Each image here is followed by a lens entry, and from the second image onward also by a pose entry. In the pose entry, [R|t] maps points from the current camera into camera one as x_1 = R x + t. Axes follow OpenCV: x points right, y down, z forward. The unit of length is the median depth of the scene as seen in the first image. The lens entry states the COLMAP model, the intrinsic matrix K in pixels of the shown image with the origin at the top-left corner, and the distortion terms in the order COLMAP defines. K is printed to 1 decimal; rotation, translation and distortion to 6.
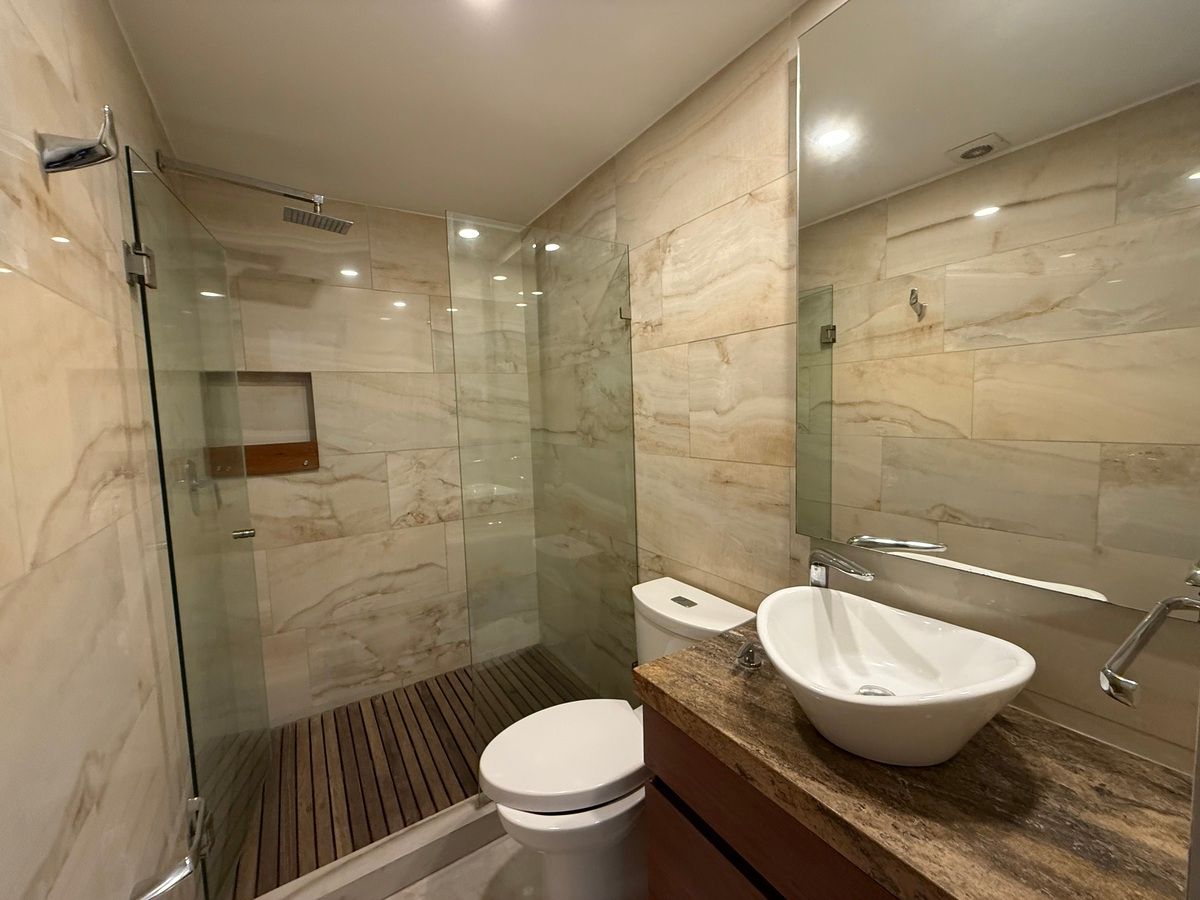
lens RADIAL K [[476.8, 0, 603.3], [0, 476.8, 451.4], [0, 0, 1]] dist [0.002302, -0.001363]
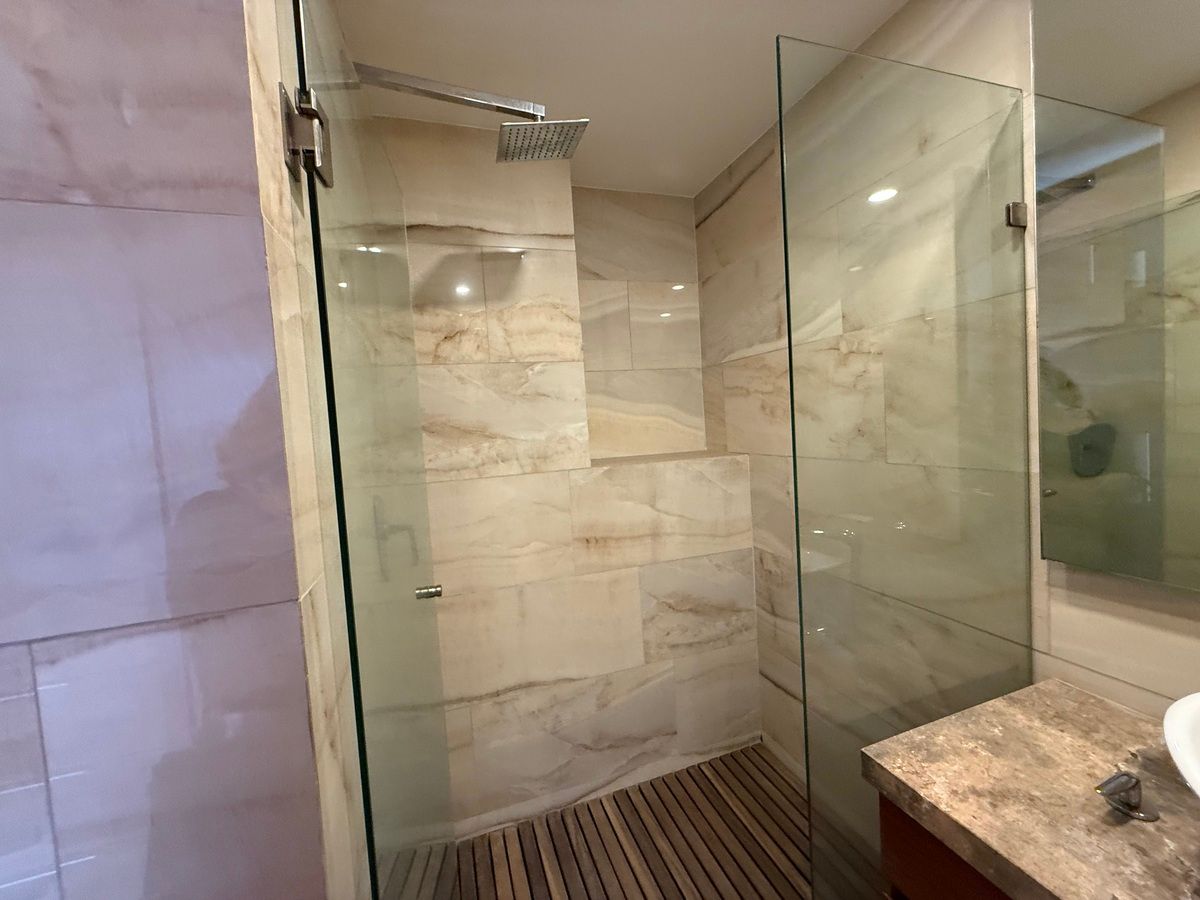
lens RADIAL K [[476.8, 0, 595.7], [0, 476.8, 448.6], [0, 0, 1]] dist [0.002302, -0.001363]
pose [[0.968931, -0.019051, -0.246598, -0.533901], [0.012162, 0.999493, -0.029428, -0.021782], [0.247034, 0.025514, 0.968671, 0.571149]]
